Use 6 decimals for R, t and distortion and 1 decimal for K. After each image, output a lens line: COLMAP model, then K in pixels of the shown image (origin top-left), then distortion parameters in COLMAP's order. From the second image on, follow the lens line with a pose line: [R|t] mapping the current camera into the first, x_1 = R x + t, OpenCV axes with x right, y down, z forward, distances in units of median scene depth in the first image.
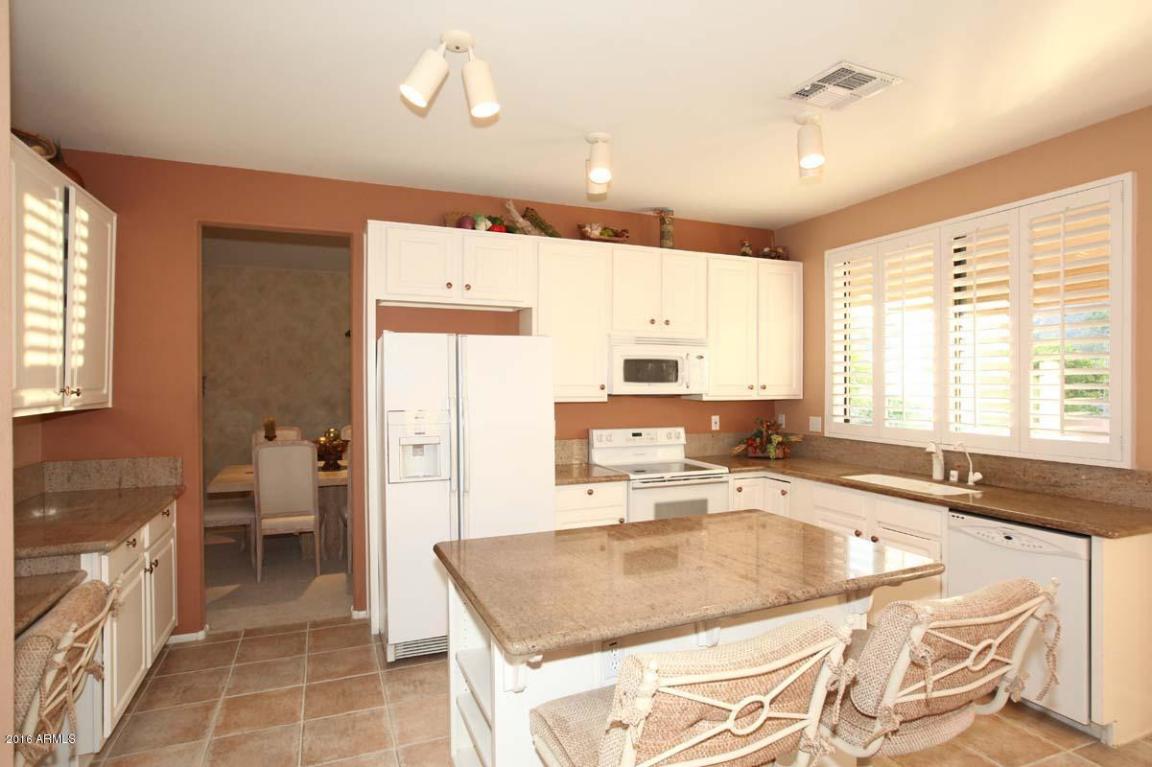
lens RADIAL K [[621.5, 0, 577.4], [0, 621.5, 384.2], [0, 0, 1]] dist [-0.026816, 0.016689]
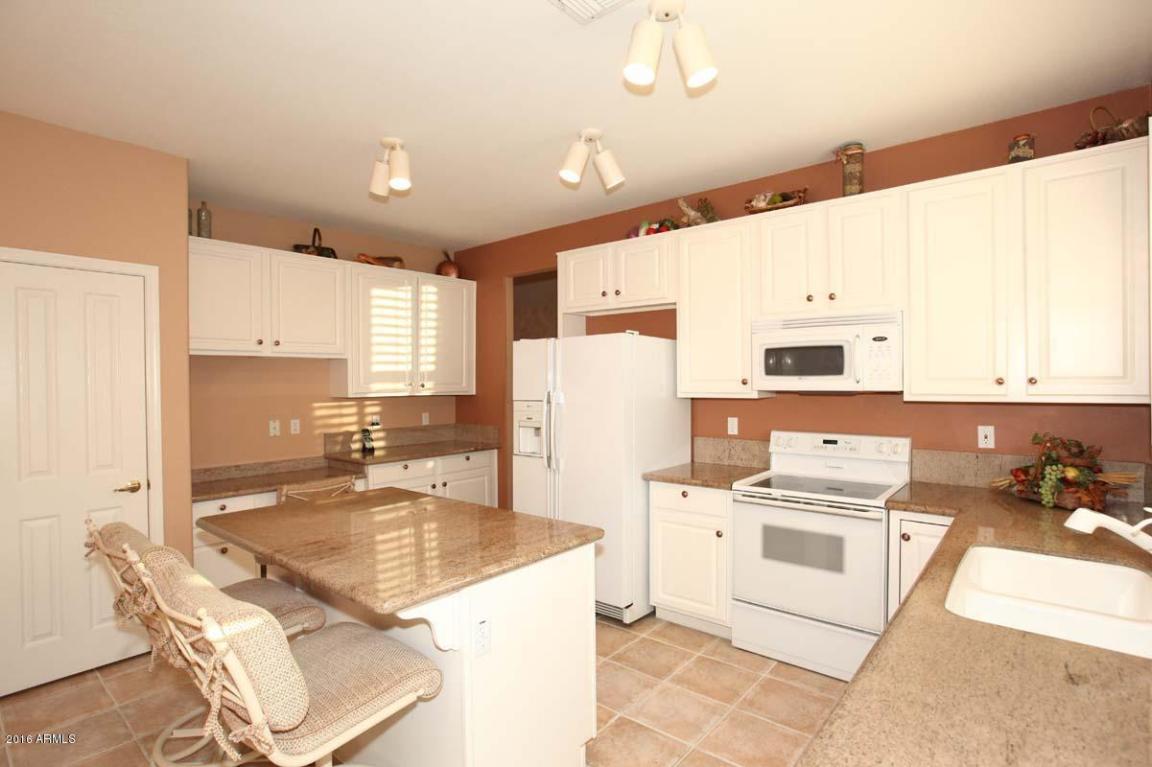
lens RADIAL K [[579.8, 0, 572.1], [0, 579.8, 382.3], [0, 0, 1]] dist [-0.030110, 0.005334]
pose [[0.450326, -0.000826, -0.892864, 0.744499], [0.005469, 0.999983, 0.001833, 0.003083], [0.892847, -0.005709, 0.450323, 0.472801]]
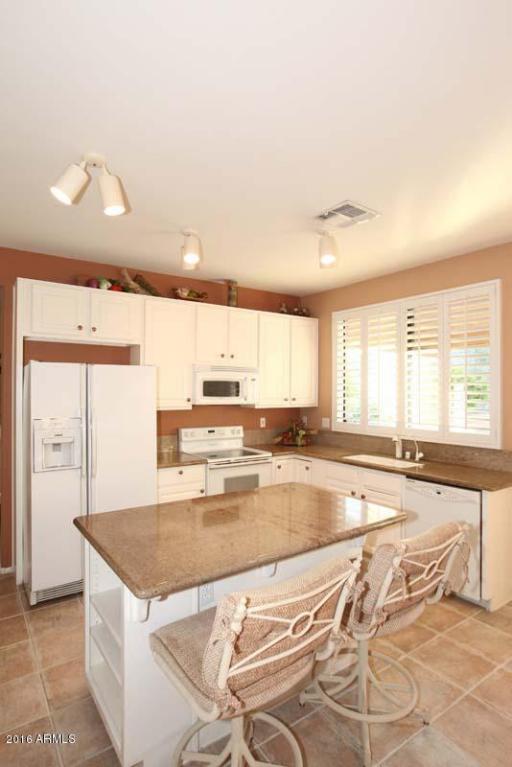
lens RADIAL K [[423.2, 0, 254.1], [0, 423.2, 384.3], [0, 0, 1]] dist [-0.028523, 0.021959]
pose [[0.977629, 0.008603, 0.210160, -0.021700], [-0.005028, 0.999833, -0.017541, -0.017205], [-0.210276, 0.016092, 0.977510, -0.007016]]
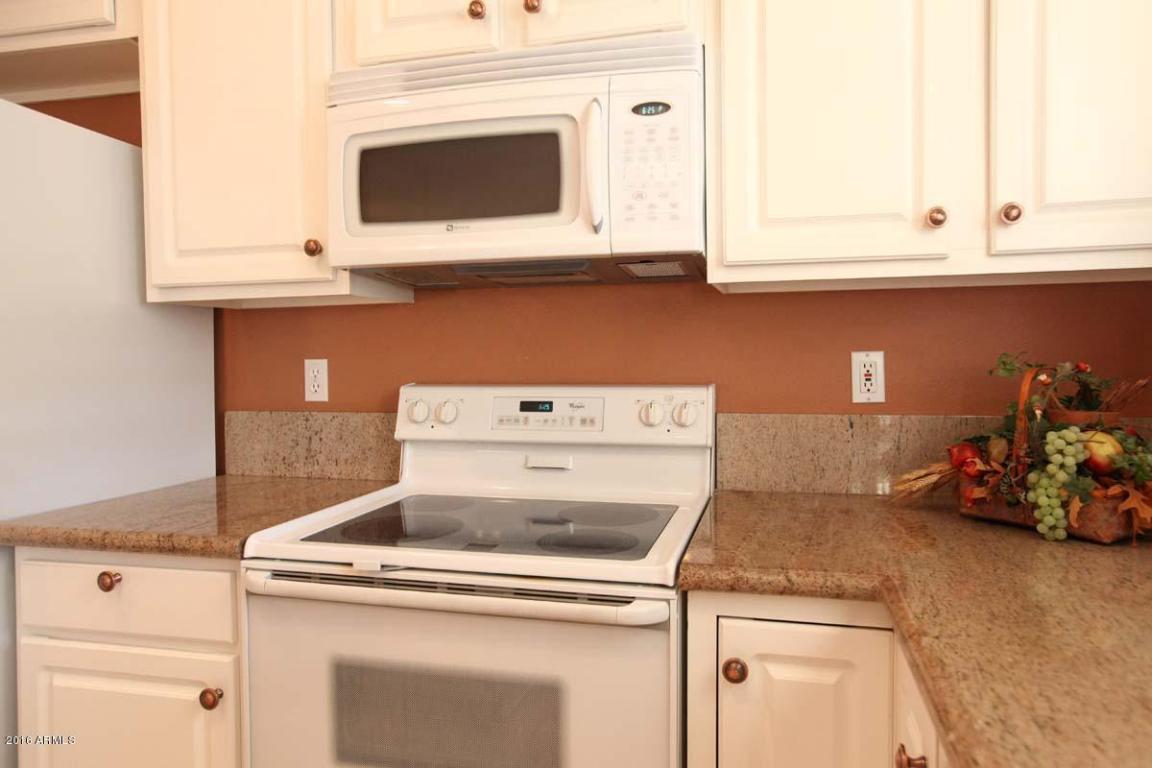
lens RADIAL K [[750.3, 0, 603.5], [0, 750.3, 371.0], [0, 0, 1]] dist [-0.027338, 0.002065]
pose [[0.803215, 0.002749, -0.595684, 0.436614], [0.008537, 0.999834, 0.016124, 0.071328], [0.595629, -0.018036, 0.803057, 0.885286]]
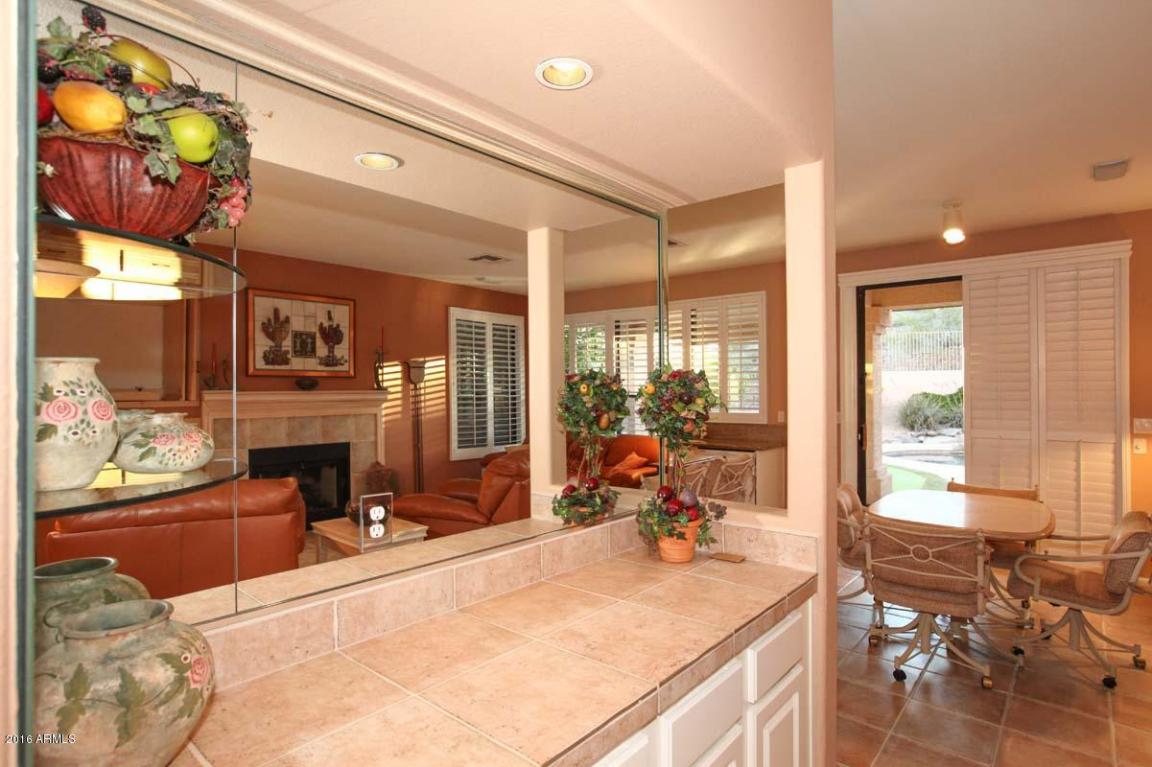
lens RADIAL K [[621.5, 0, 572.7], [0, 621.5, 382.1], [0, 0, 1]] dist [-0.026816, 0.016689]
pose [[0.893632, 0.008794, 0.448714, -0.573362], [-0.001171, 0.999850, -0.017265, 0.018955], [-0.448799, 0.014903, 0.893508, -0.537624]]
